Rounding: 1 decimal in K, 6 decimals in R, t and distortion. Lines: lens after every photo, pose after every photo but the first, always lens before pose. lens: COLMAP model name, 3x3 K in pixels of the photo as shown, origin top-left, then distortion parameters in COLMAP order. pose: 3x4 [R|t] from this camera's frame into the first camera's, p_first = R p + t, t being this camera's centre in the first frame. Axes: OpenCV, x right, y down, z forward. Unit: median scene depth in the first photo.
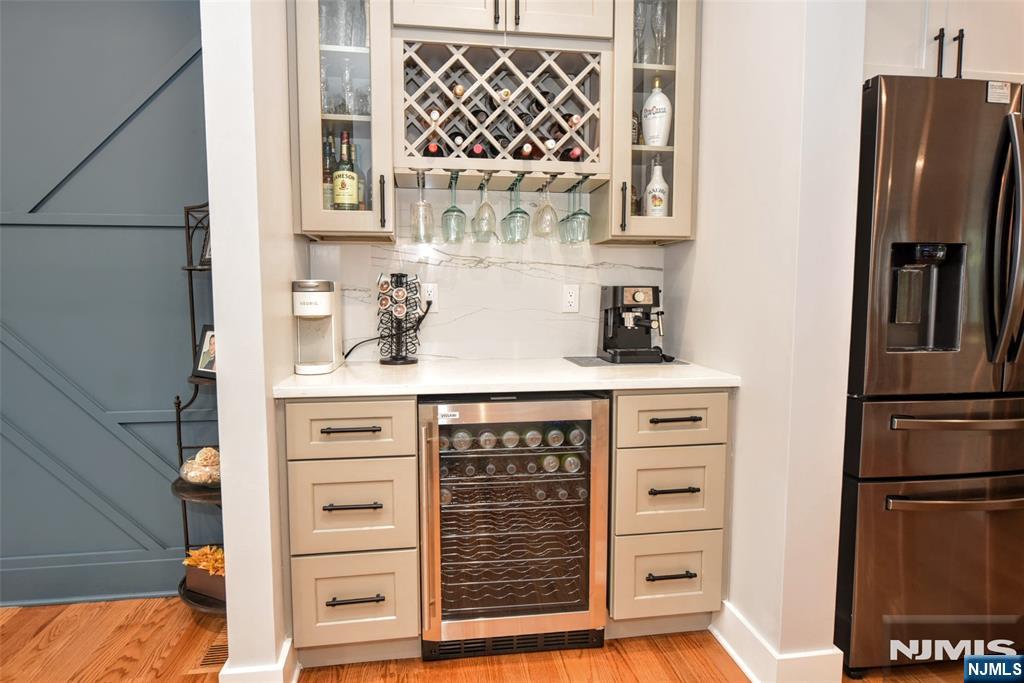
lens RADIAL K [[567.5, 0, 513.9], [0, 567.5, 339.3], [0, 0, 1]] dist [-0.019520, 0.005524]
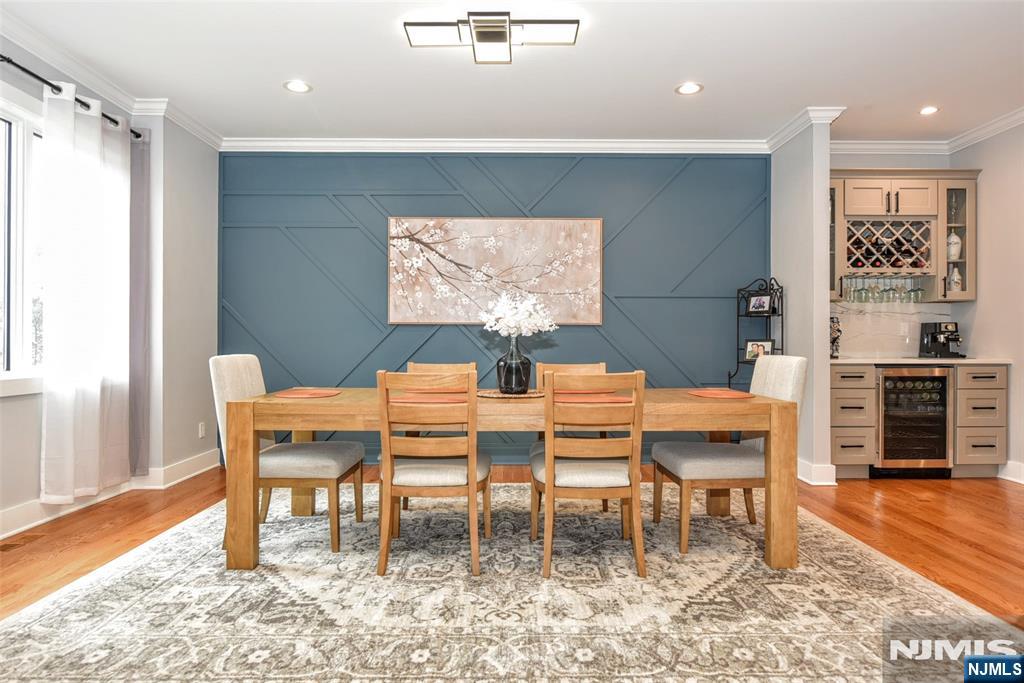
lens RADIAL K [[607.6, 0, 511.6], [0, 607.6, 341.7], [0, 0, 1]] dist [0.005761, -0.003714]
pose [[0.992604, -0.000644, -0.121395, -1.229638], [-0.010198, 0.996008, -0.088675, 0.216622], [0.120967, 0.089257, 0.988636, -1.597012]]
